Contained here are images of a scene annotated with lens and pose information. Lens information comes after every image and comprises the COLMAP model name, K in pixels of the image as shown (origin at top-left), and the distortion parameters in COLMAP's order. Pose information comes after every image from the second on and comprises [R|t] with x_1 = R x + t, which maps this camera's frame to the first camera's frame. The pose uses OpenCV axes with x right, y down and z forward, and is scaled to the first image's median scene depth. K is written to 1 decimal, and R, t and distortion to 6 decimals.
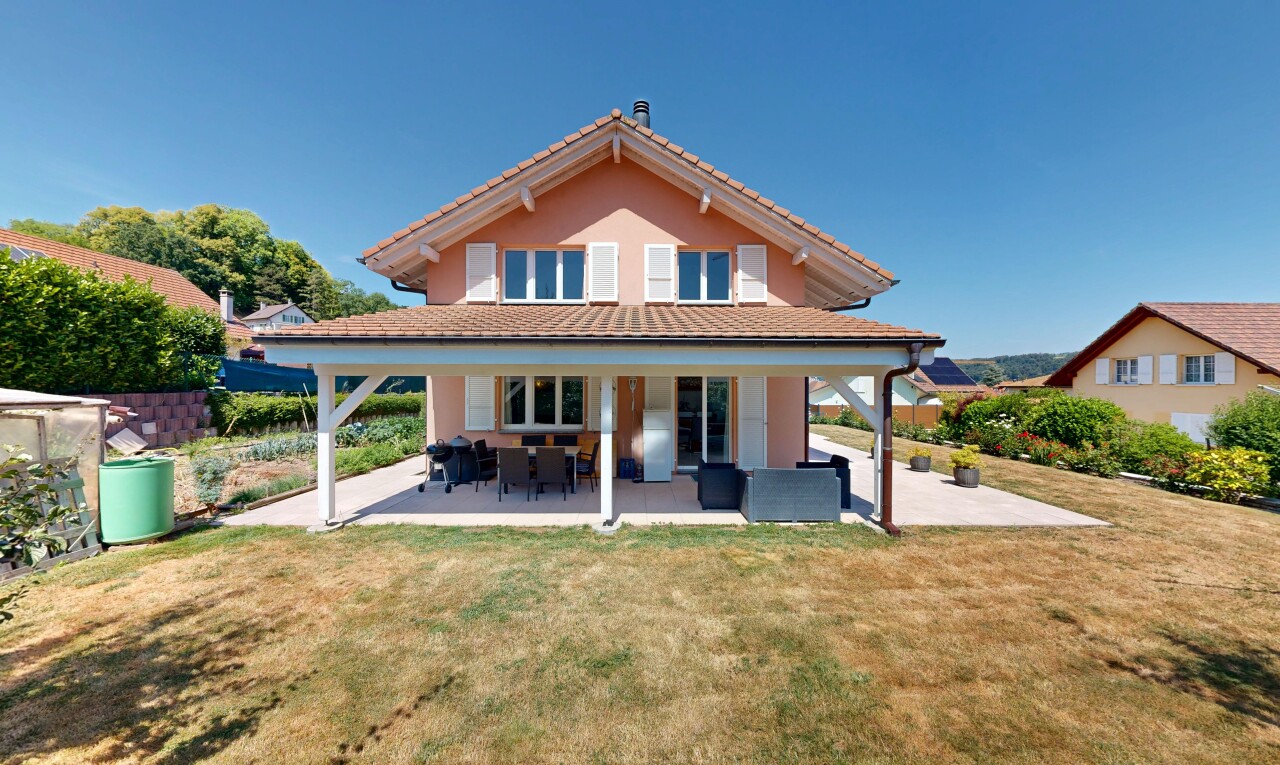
lens RADIAL K [[430.8, 0, 638.2], [0, 430.8, 388.4], [0, 0, 1]] dist [-0.002007, 0.000055]
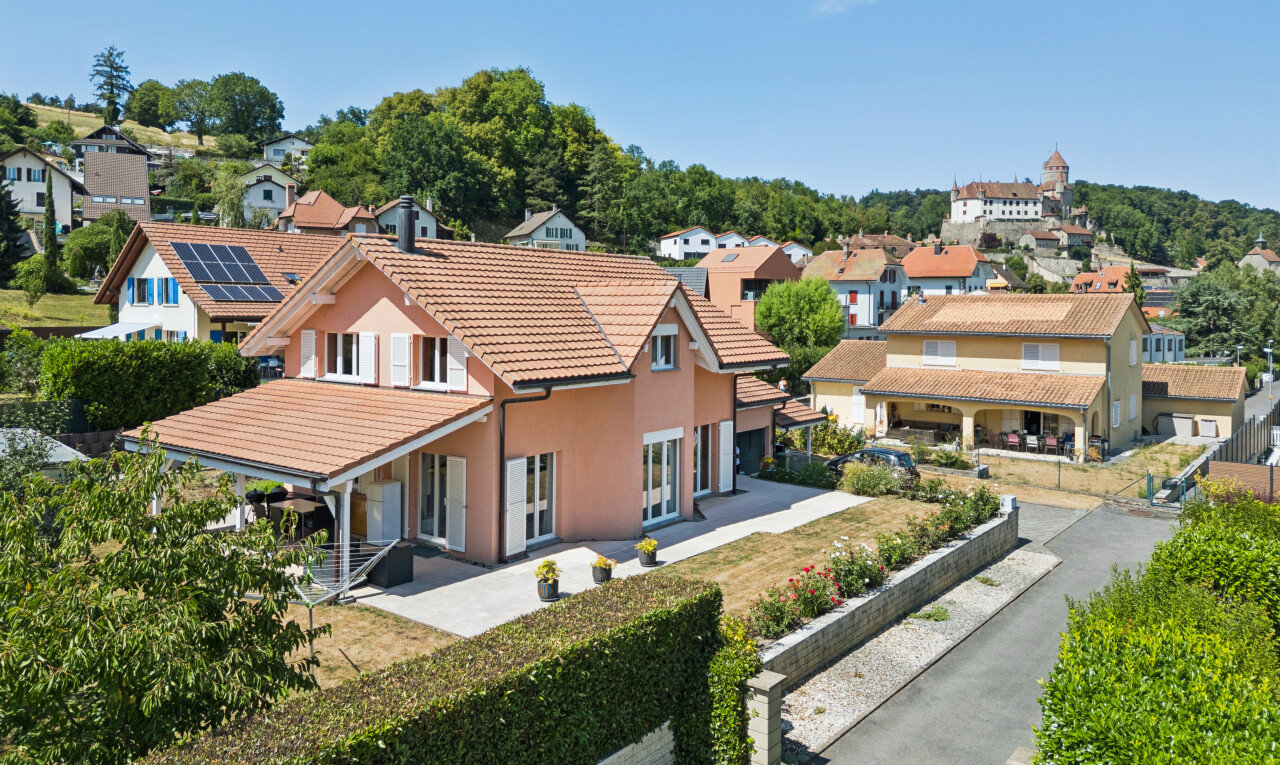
lens RADIAL K [[897.8, 0, 637.6], [0, 897.8, 381.8], [0, 0, 1]] dist [0.008570, 0.000496]
pose [[0.784418, 0.054424, -0.617840, 0.162674], [-0.009241, 0.997058, 0.076096, -0.032515], [0.620163, -0.053982, 0.782613, -0.035360]]
